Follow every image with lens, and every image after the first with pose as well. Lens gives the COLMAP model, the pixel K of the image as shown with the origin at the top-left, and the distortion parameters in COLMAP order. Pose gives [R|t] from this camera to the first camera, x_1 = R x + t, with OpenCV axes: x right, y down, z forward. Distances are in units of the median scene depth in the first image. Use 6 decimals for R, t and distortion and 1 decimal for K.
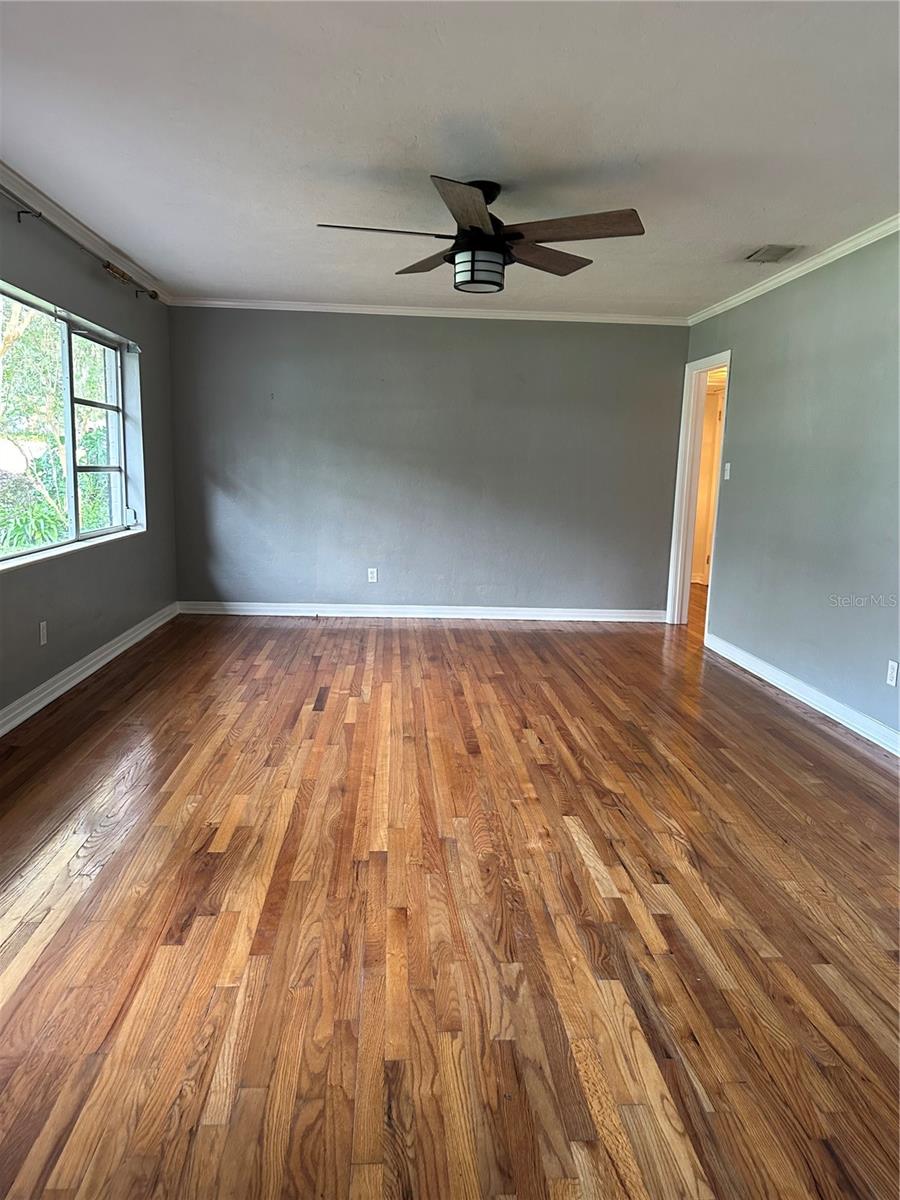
lens RADIAL K [[827.9, 0, 449.7], [0, 827.9, 607.1], [0, 0, 1]] dist [0.001751, -0.008405]
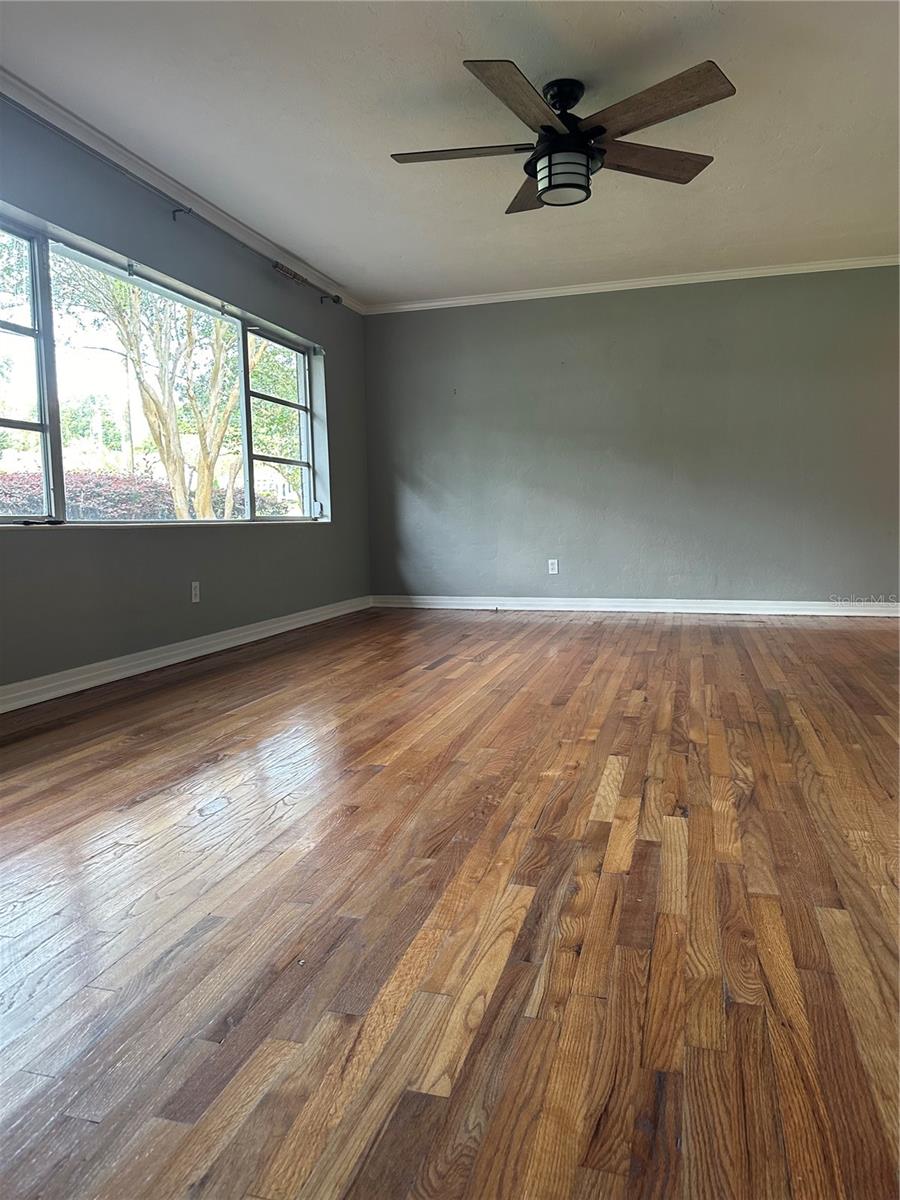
lens RADIAL K [[830.9, 0, 450.0], [0, 830.9, 600.0], [0, 0, 1]] dist [0.064127, -0.090660]
pose [[0.937302, -0.008131, -0.348423, 0.290140], [-0.019142, 0.997018, -0.074763, 0.166017], [0.347991, 0.076745, 0.934351, 0.135938]]
